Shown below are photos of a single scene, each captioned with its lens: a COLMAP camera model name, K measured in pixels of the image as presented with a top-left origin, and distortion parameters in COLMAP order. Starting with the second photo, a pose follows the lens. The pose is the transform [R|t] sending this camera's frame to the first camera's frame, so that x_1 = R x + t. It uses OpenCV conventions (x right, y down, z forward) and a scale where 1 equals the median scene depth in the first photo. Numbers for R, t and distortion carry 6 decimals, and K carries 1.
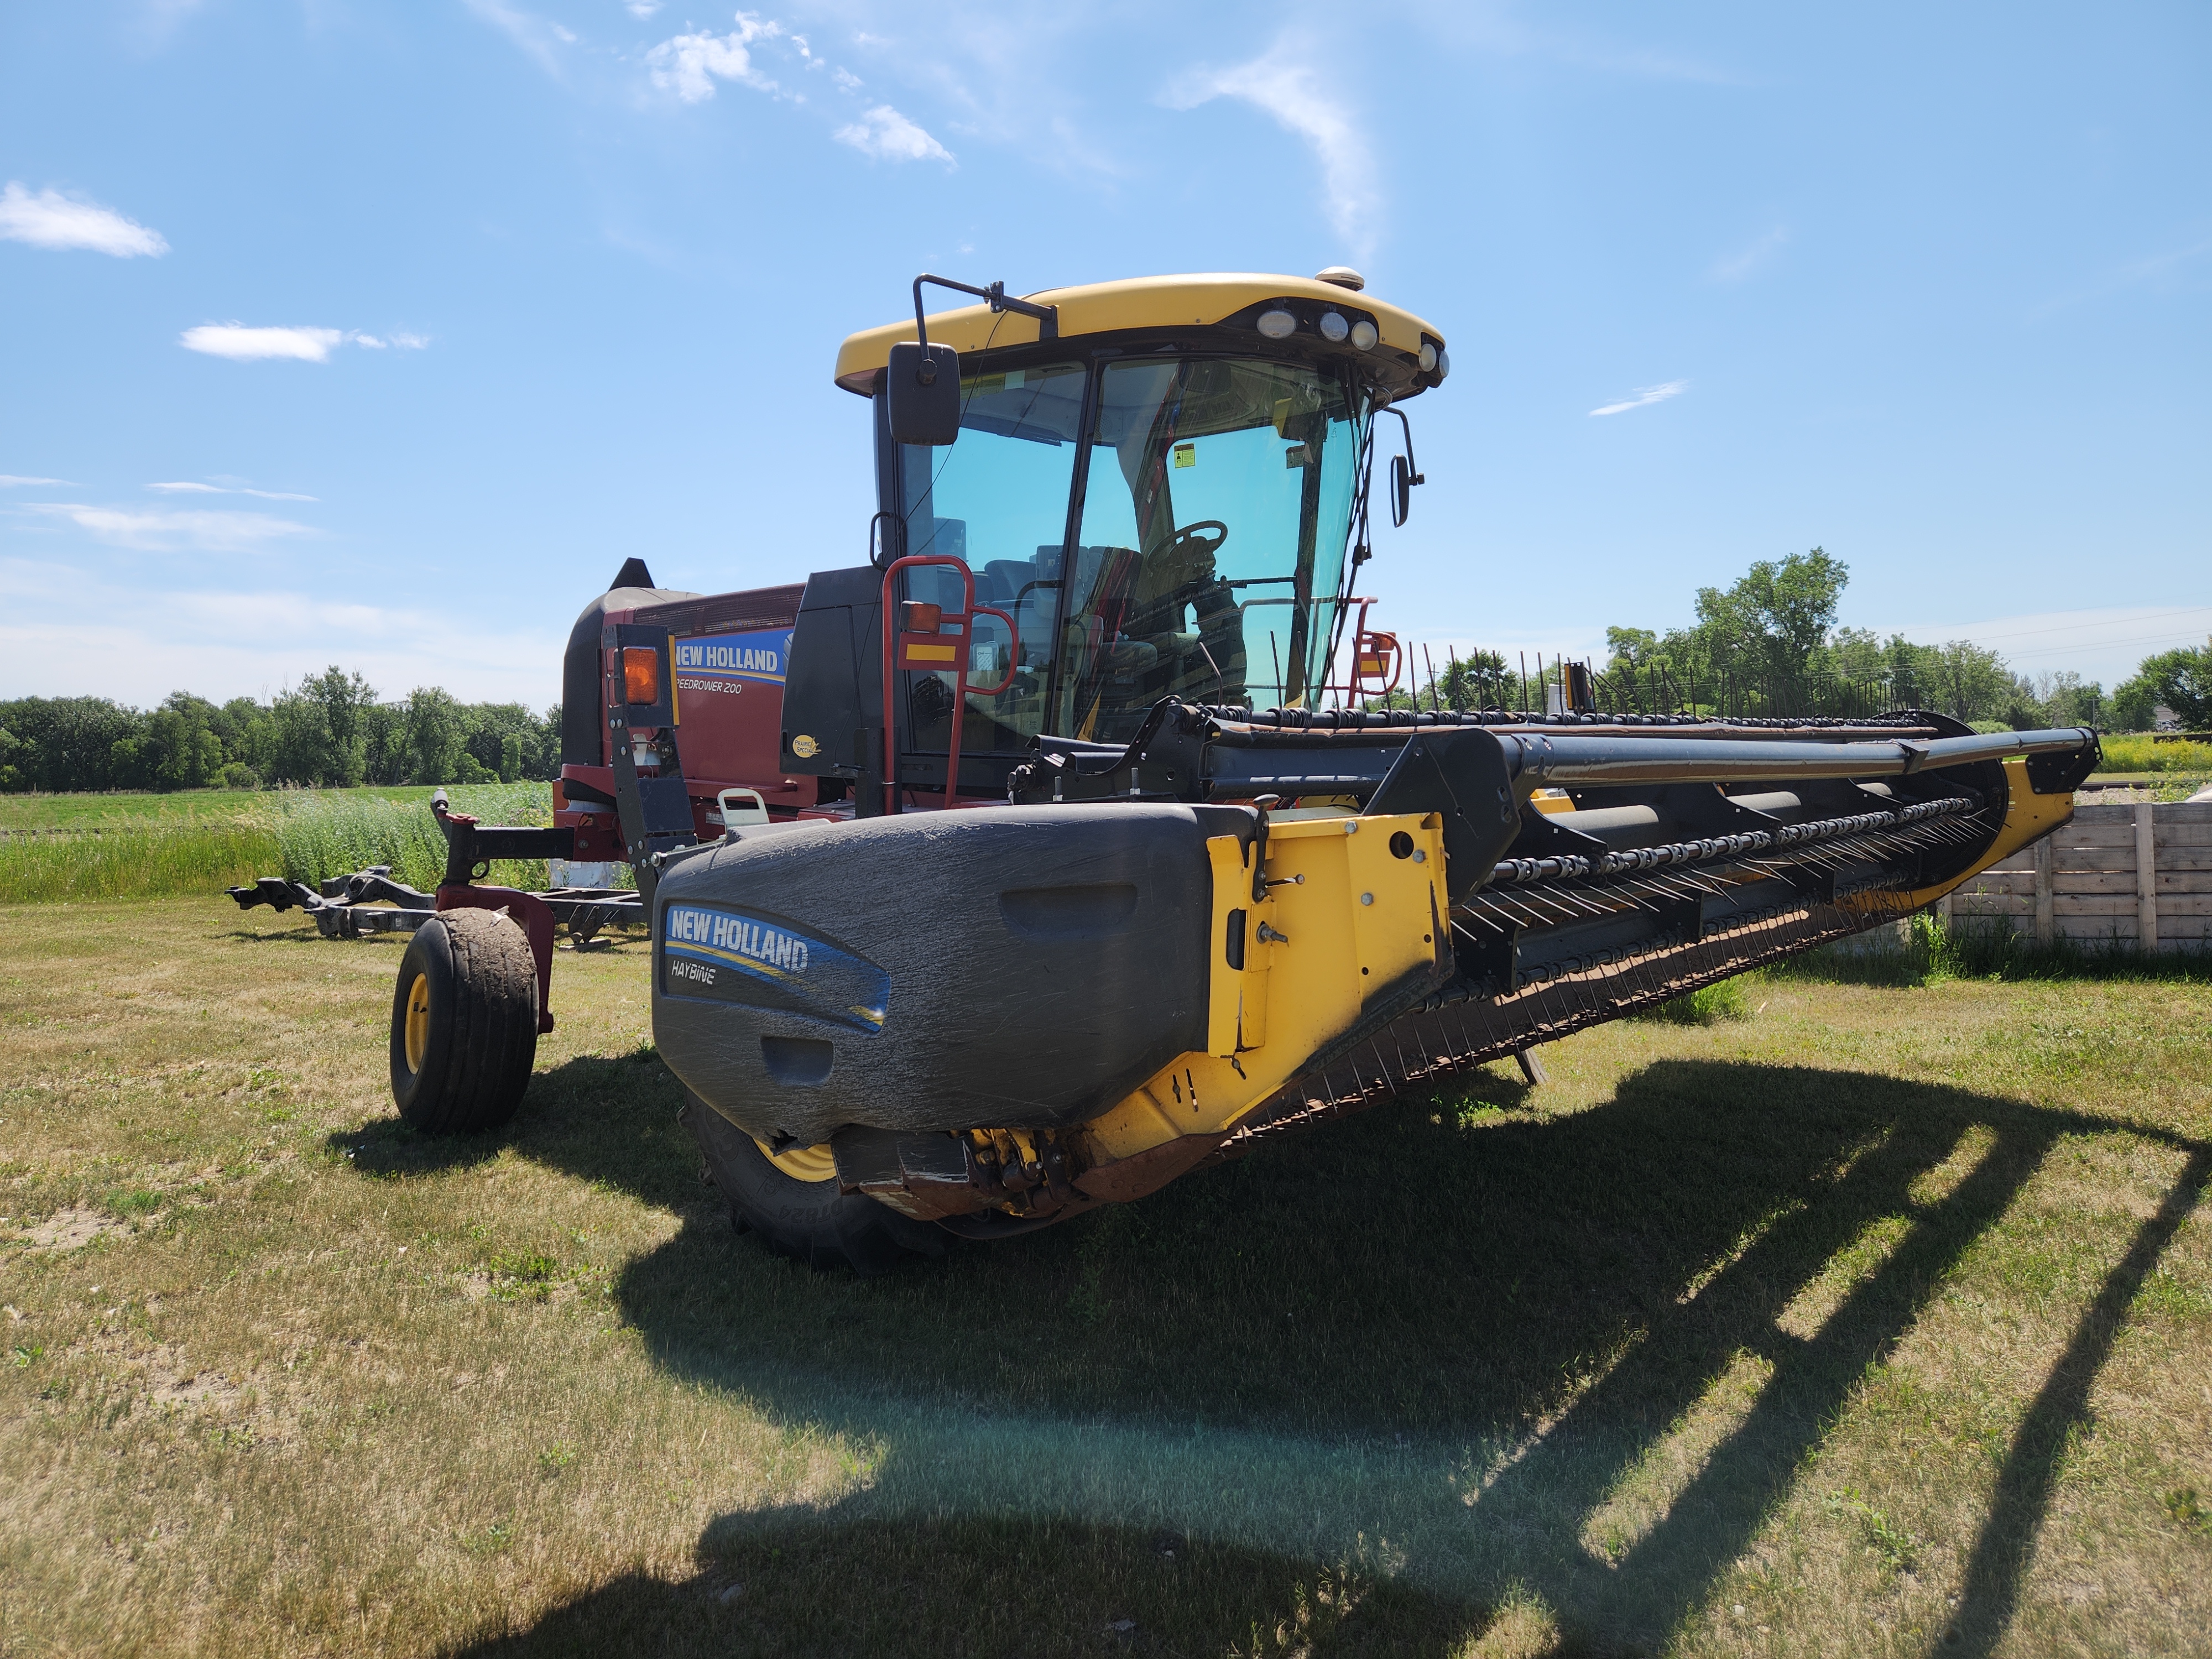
lens RADIAL K [[1497.0, 0, 1077.2], [0, 1497.0, 804.8], [0, 0, 1]] dist [0.066013, -0.061519]
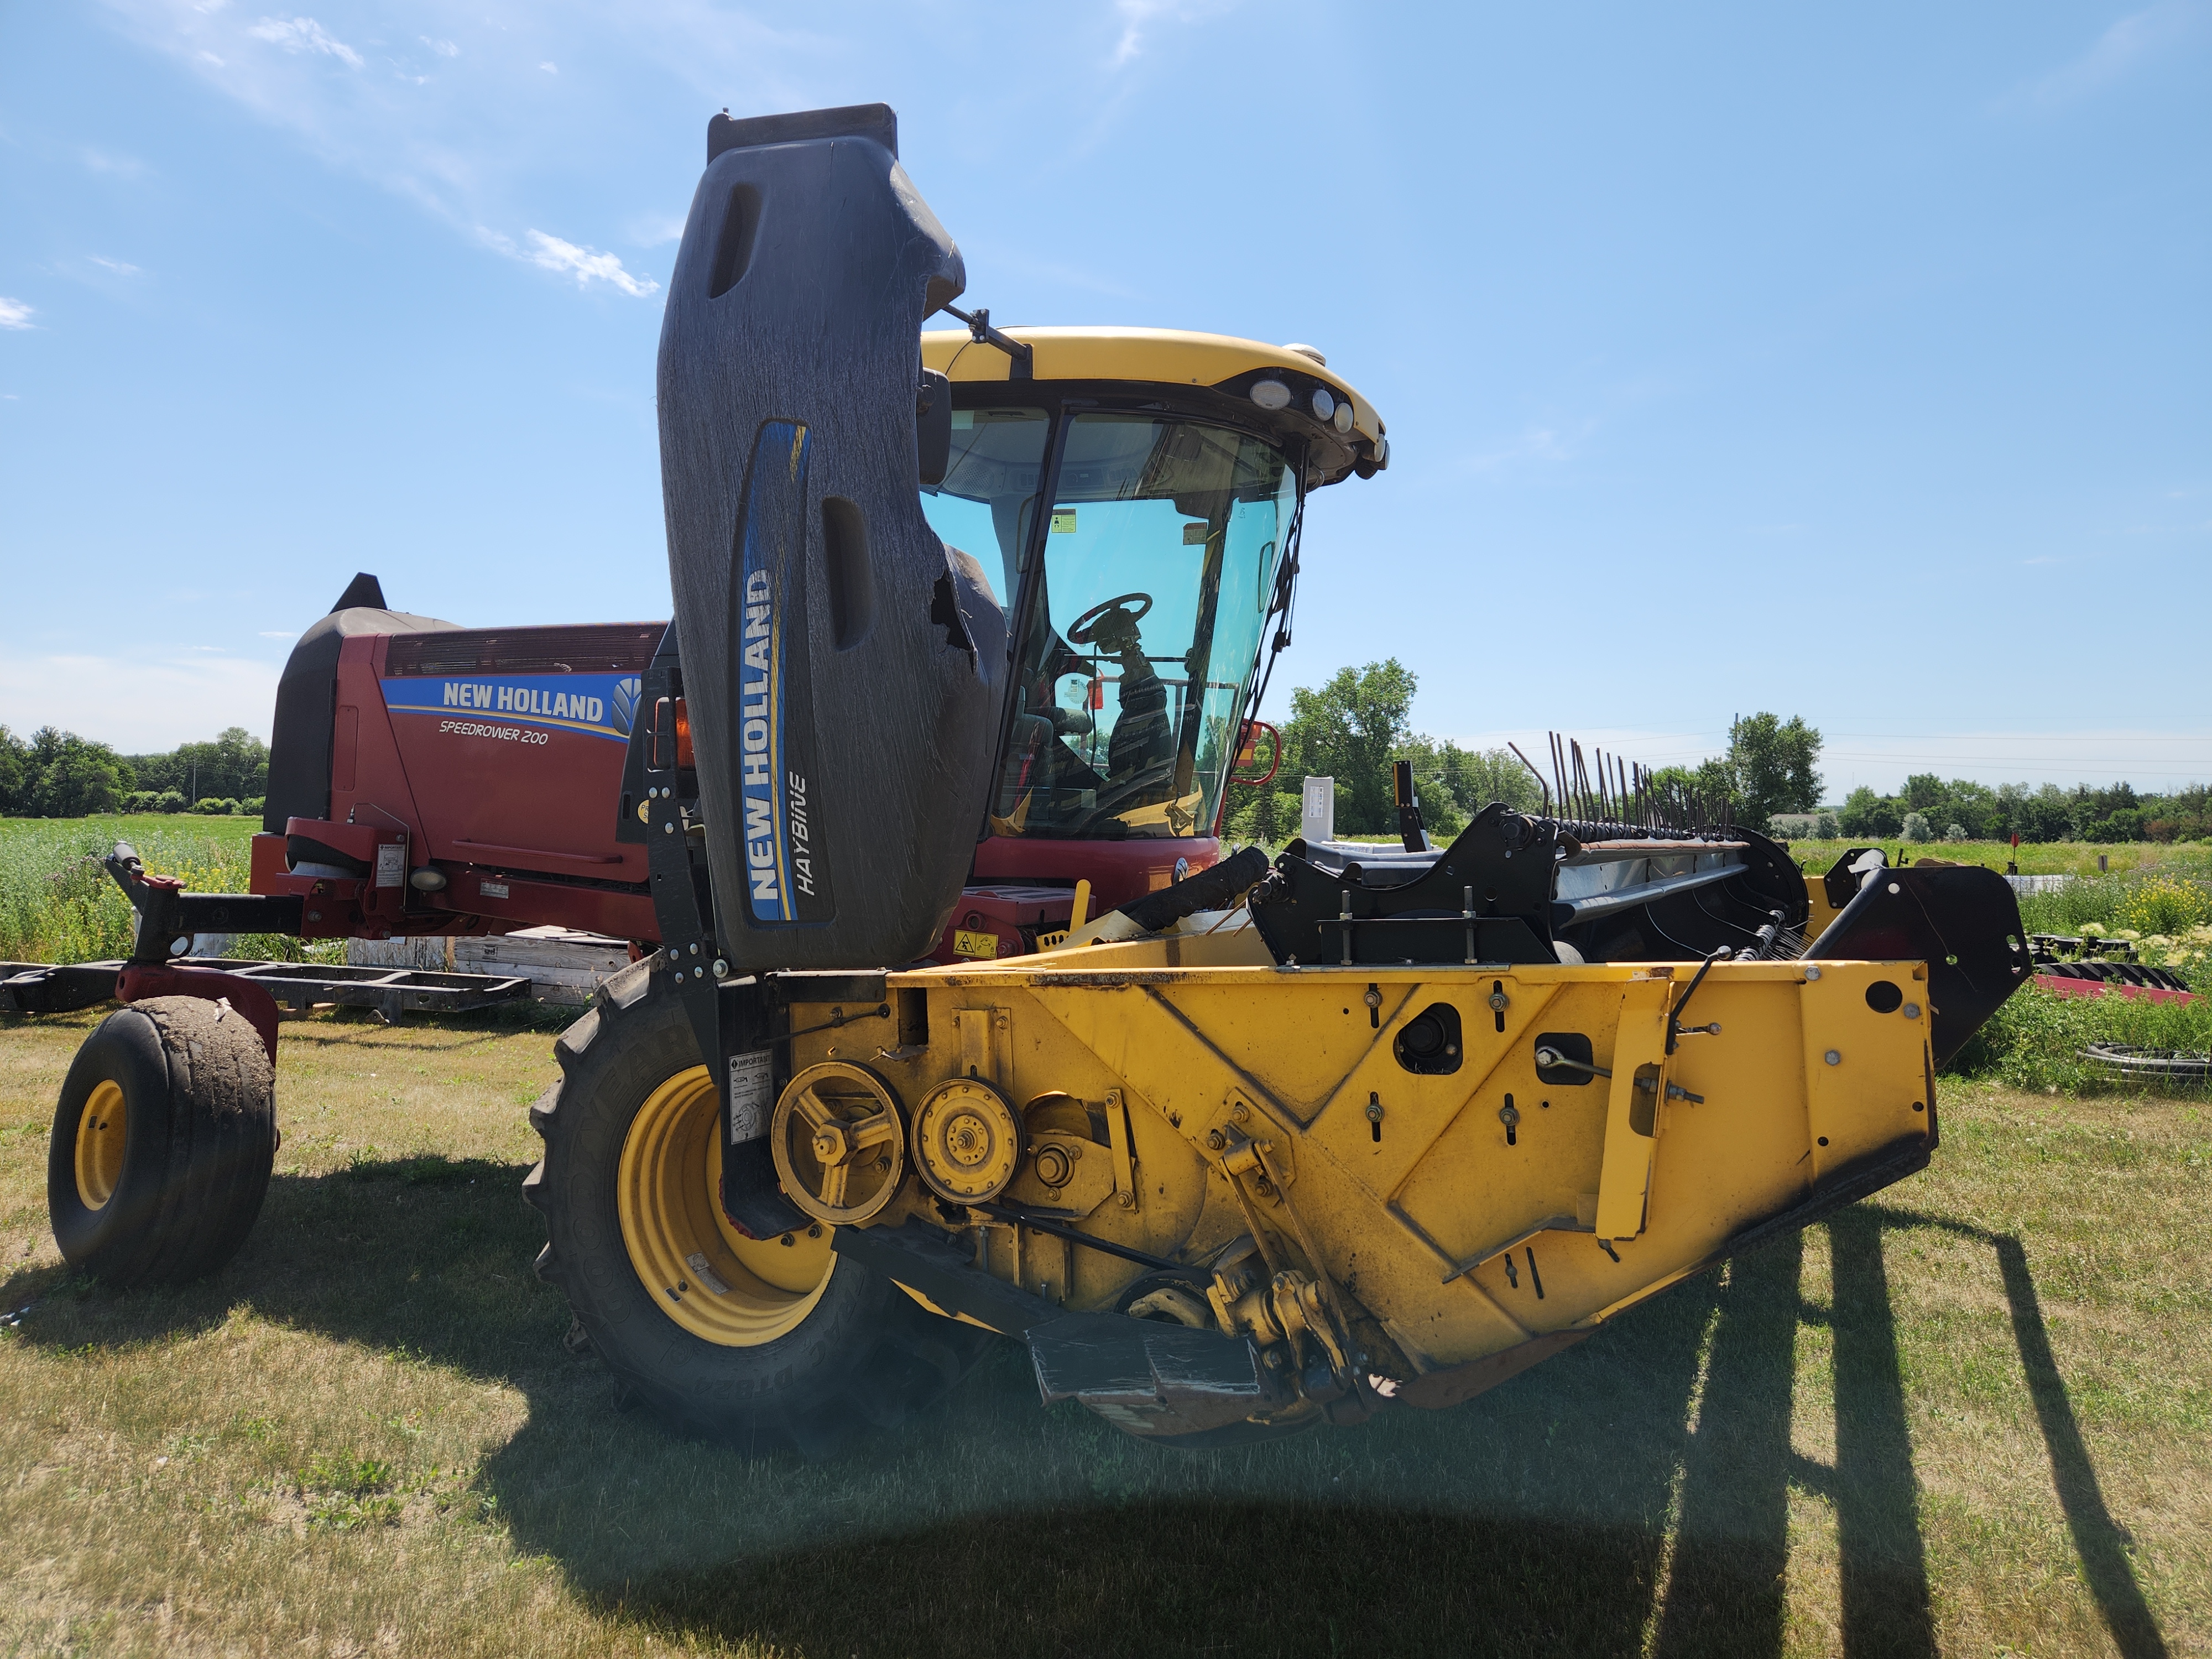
lens RADIAL K [[1497.0, 0, 1104.8], [0, 1497.0, 819.5], [0, 0, 1]] dist [0.066013, -0.061519]
pose [[0.959745, 0.043686, 0.277454, -0.185386], [-0.033950, 0.998631, -0.039799, -0.010215], [-0.278812, 0.028777, 0.959914, 0.112310]]
